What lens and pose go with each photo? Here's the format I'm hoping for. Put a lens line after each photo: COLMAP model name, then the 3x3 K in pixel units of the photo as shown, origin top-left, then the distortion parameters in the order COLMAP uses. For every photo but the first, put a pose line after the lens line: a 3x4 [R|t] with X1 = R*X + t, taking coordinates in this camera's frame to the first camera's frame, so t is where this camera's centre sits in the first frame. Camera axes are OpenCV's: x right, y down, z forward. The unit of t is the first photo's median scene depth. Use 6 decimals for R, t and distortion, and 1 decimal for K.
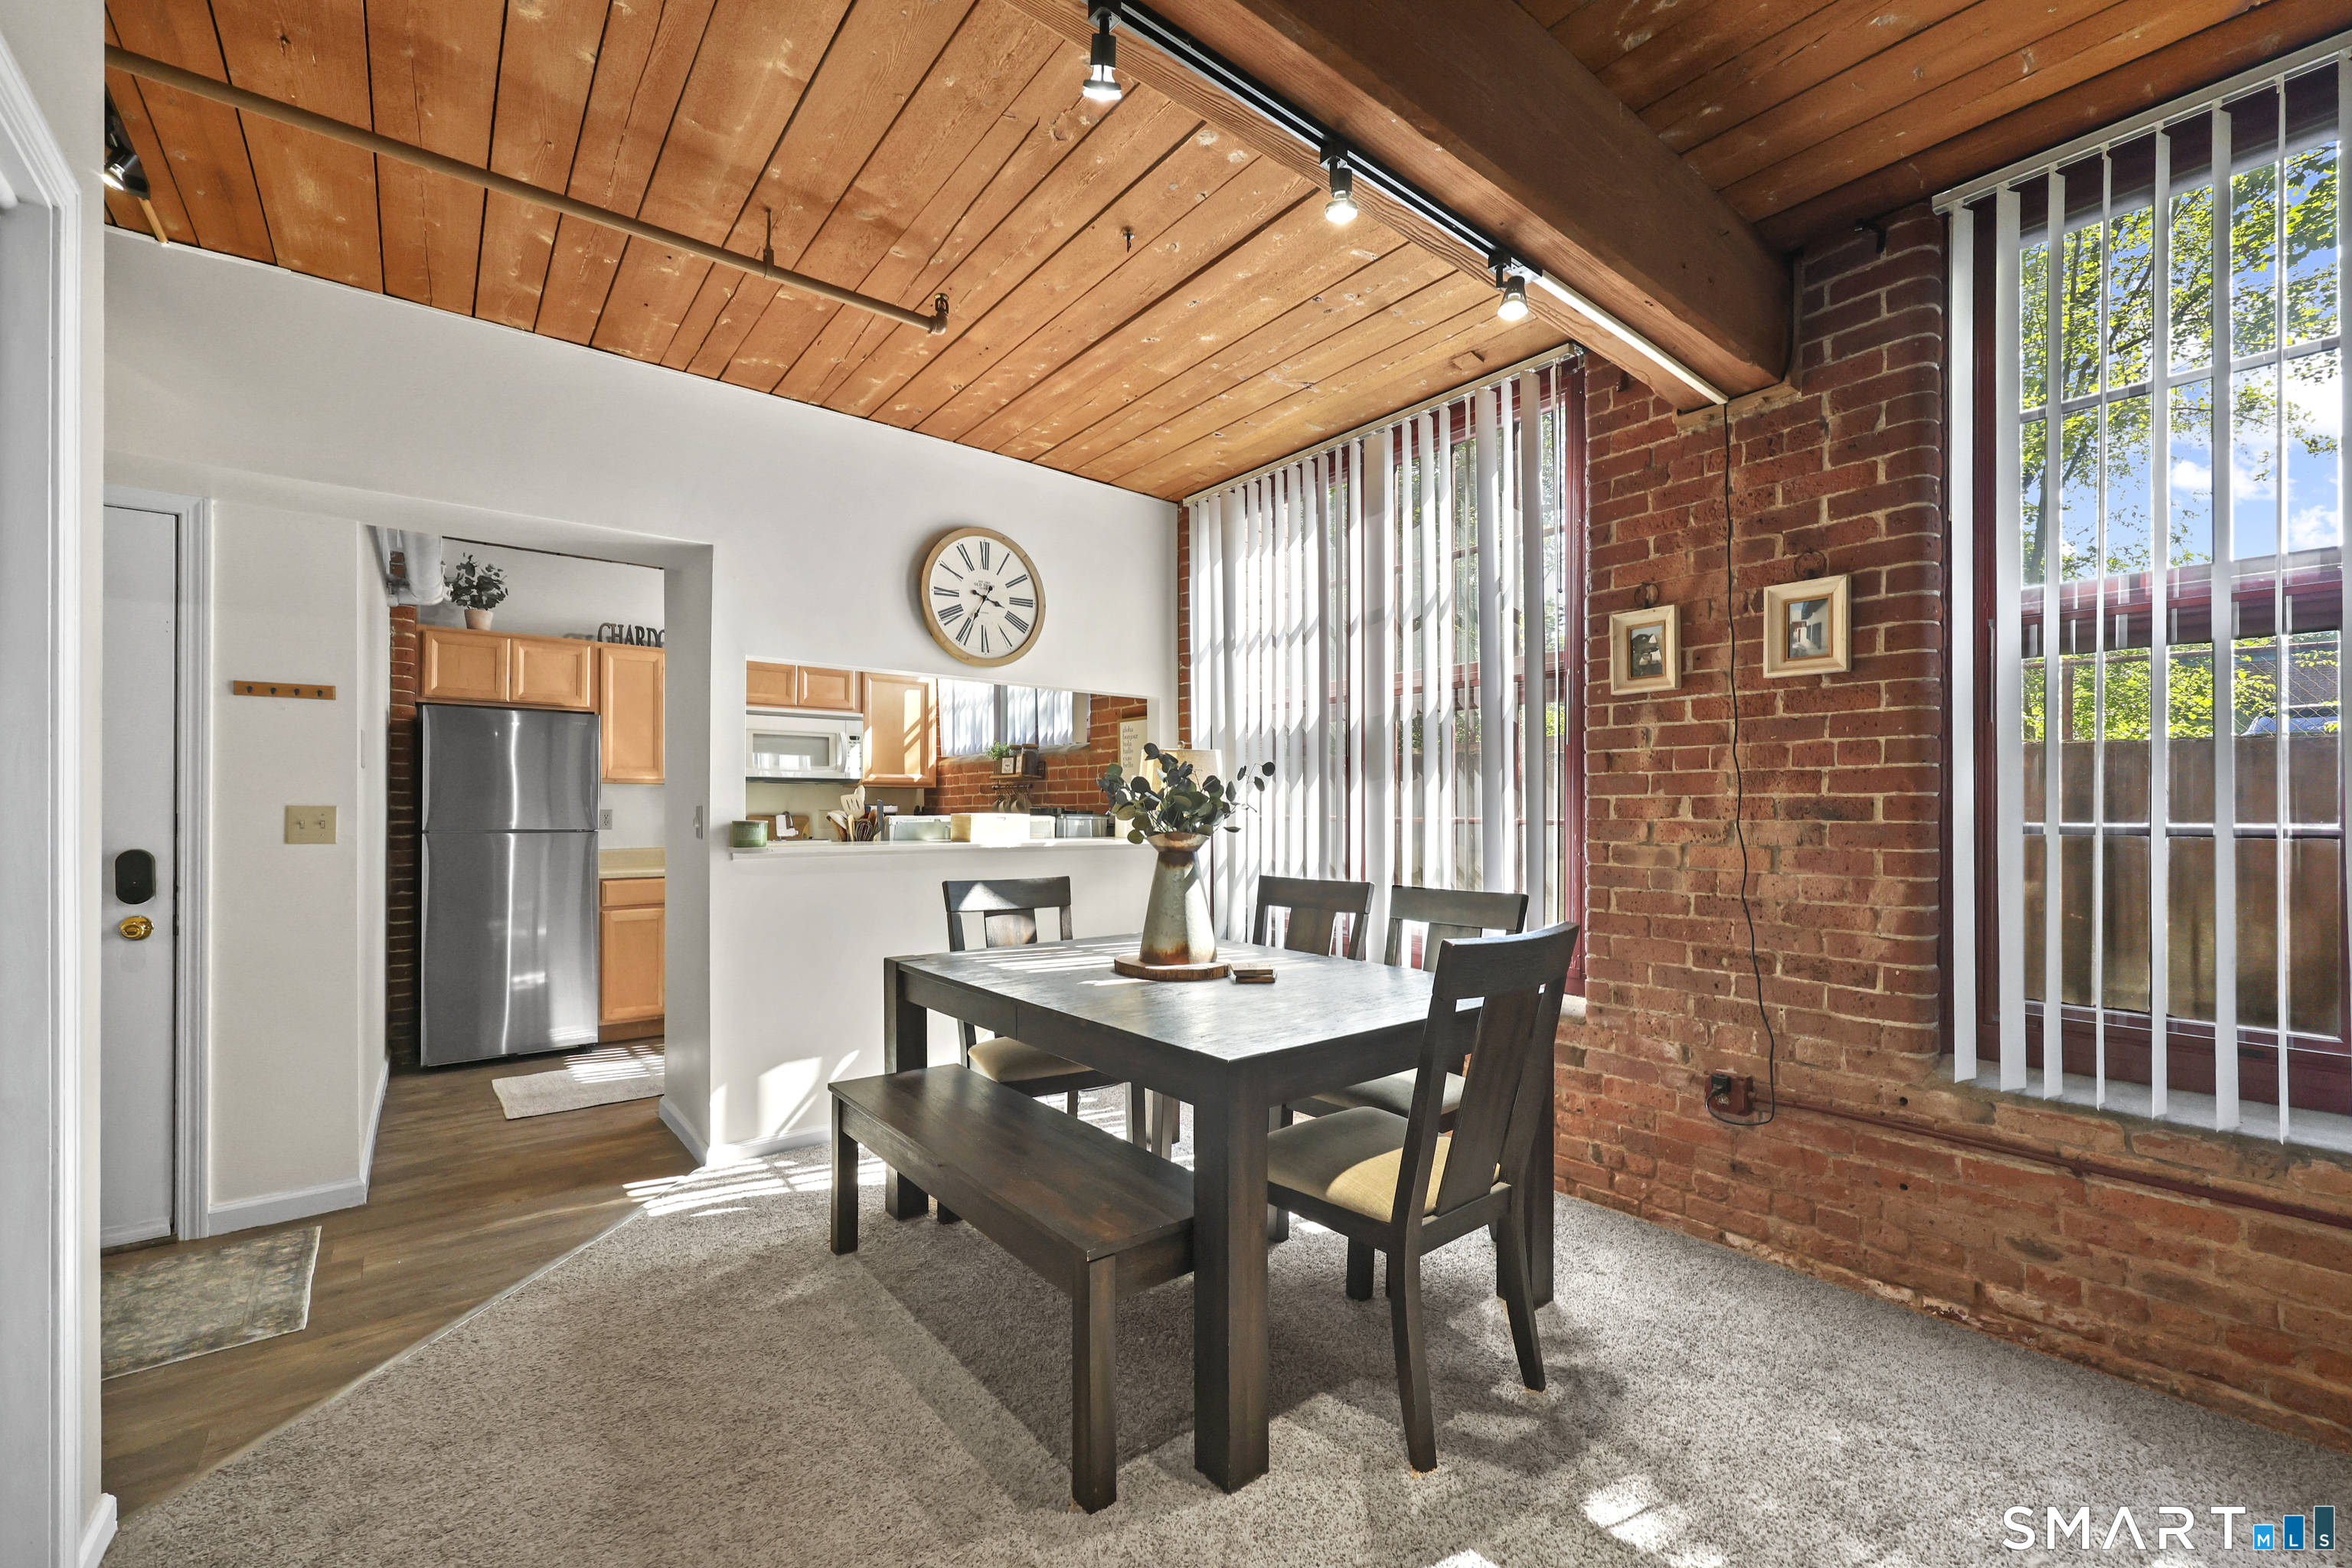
lens RADIAL K [[949.4, 0, 1172.2], [0, 949.4, 804.2], [0, 0, 1]] dist [0.002264, 0.000614]
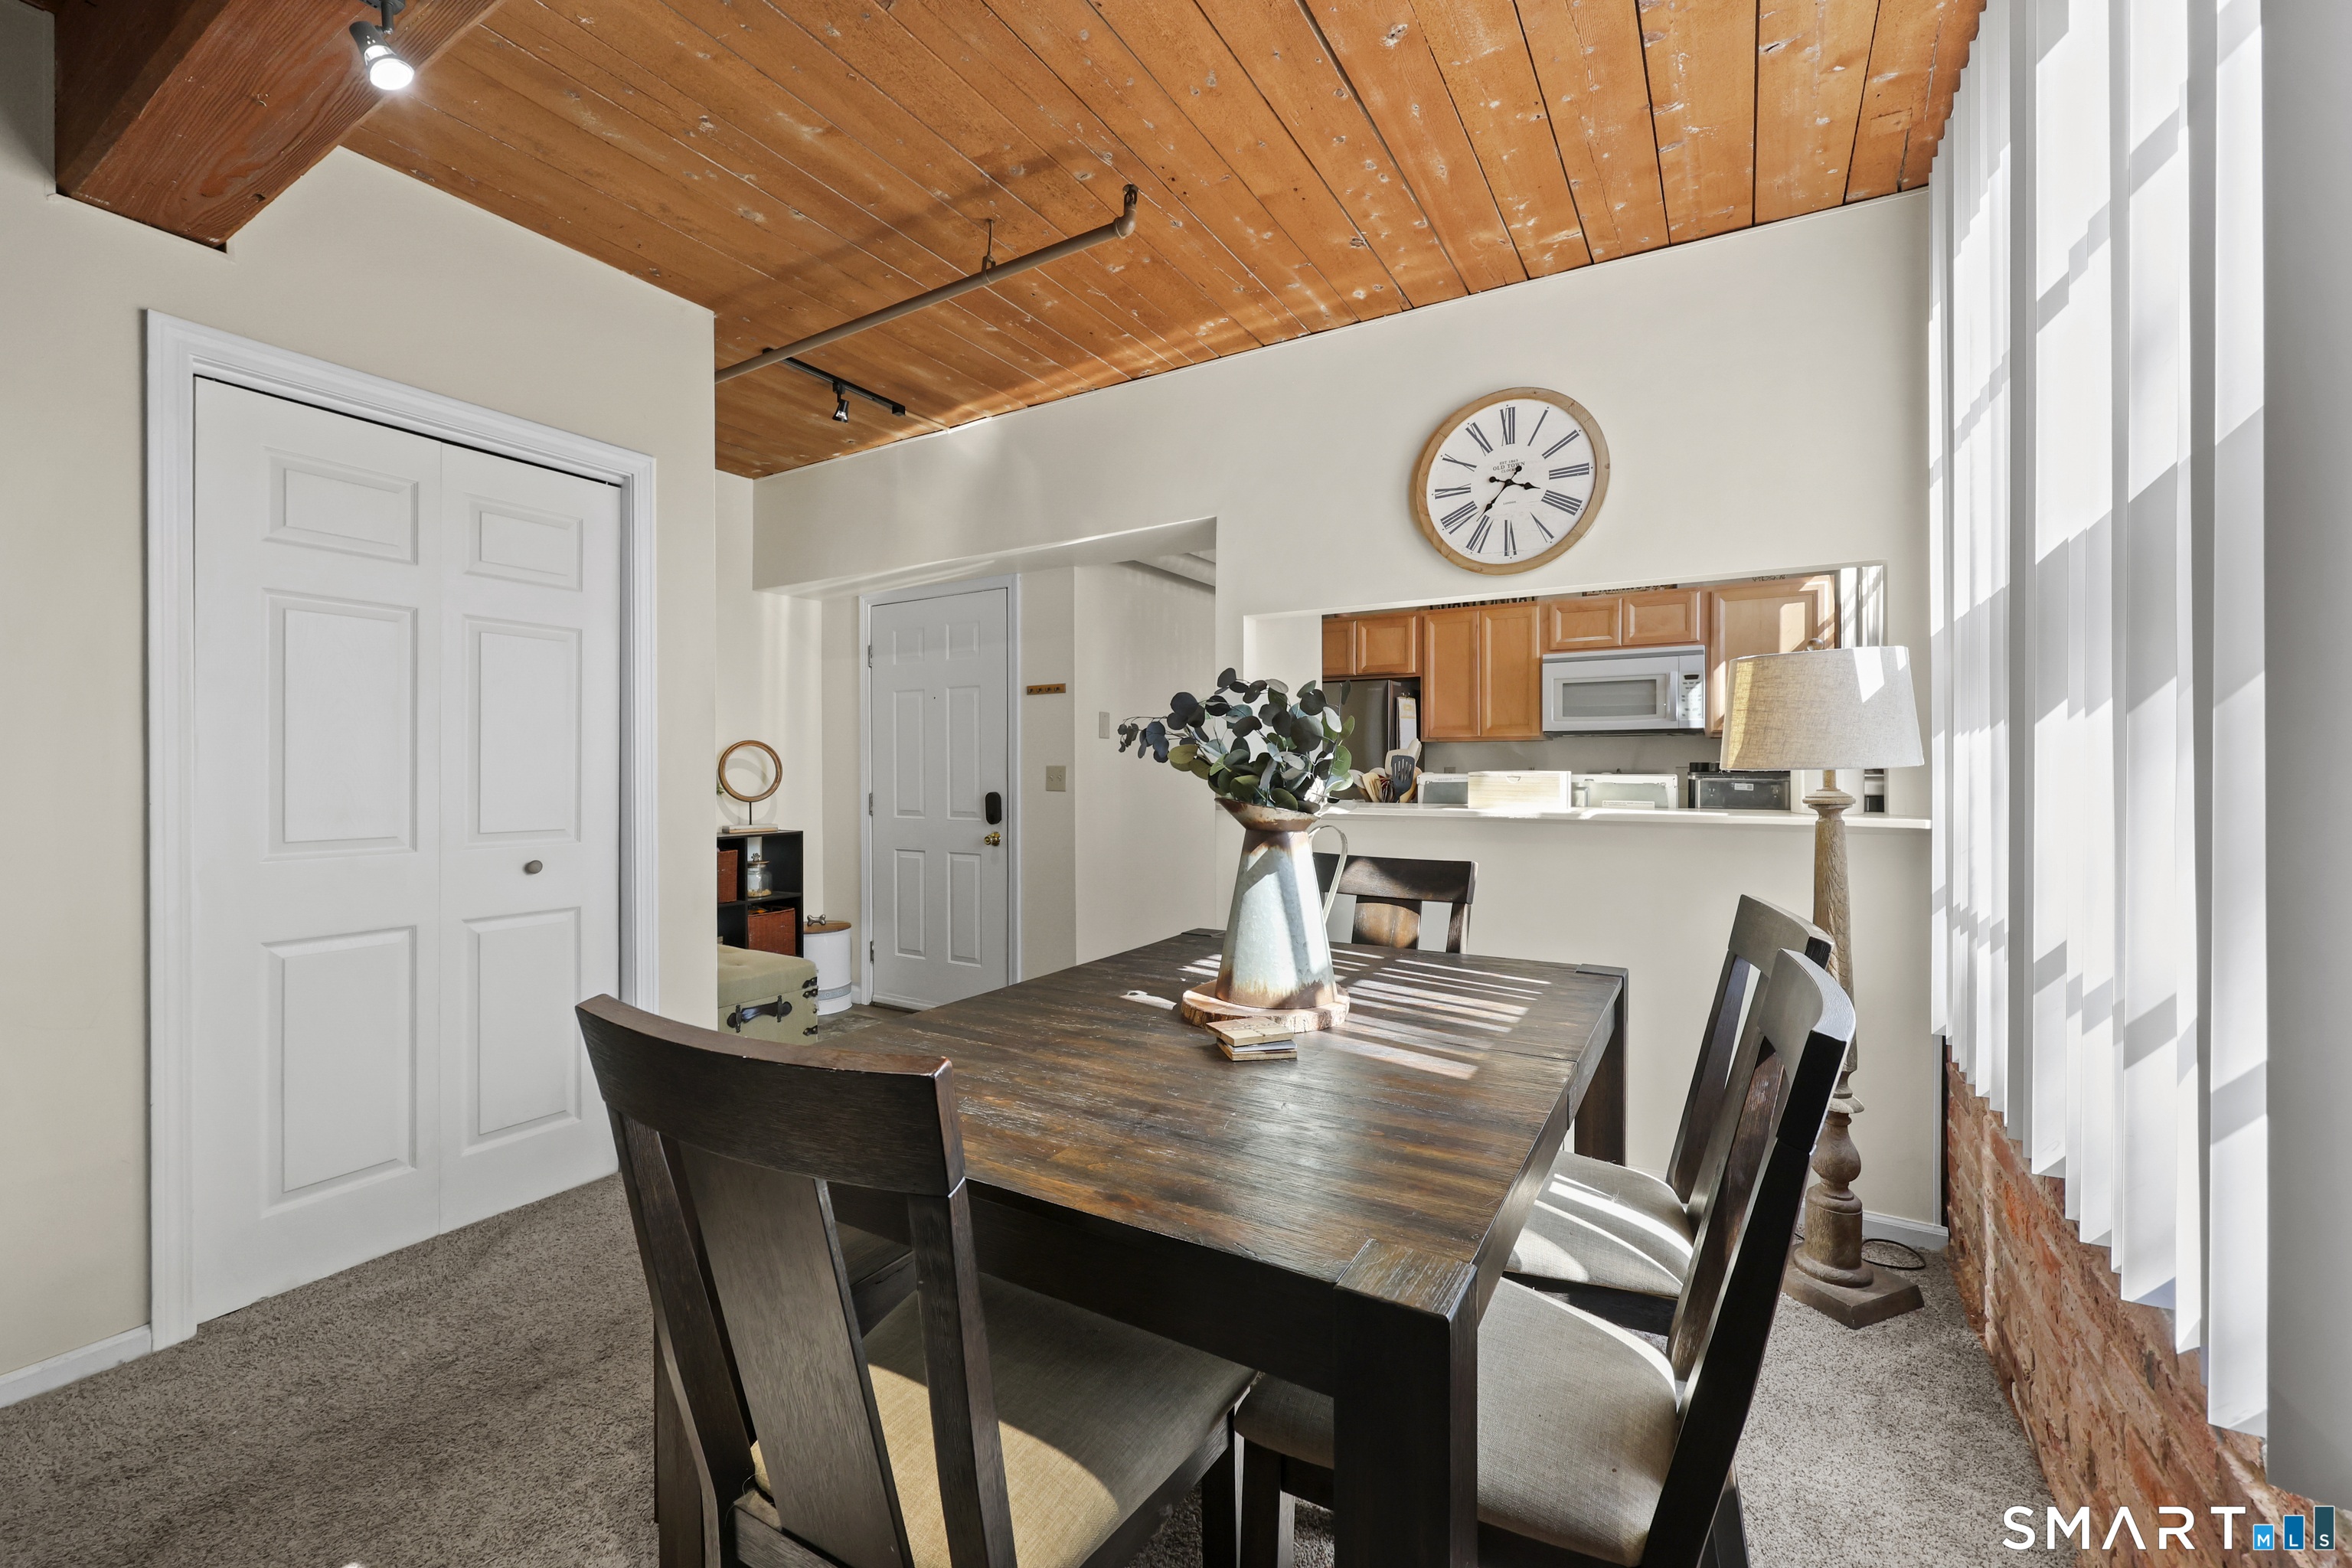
lens RADIAL K [[949.4, 0, 1172.1], [0, 949.4, 768.6], [0, 0, 1]] dist [0.002264, 0.000614]
pose [[0.347518, -0.003027, -0.937668, 0.413835], [0.007732, 0.999970, -0.000362, 0.006004], [0.937641, -0.007125, 0.347531, 0.493671]]
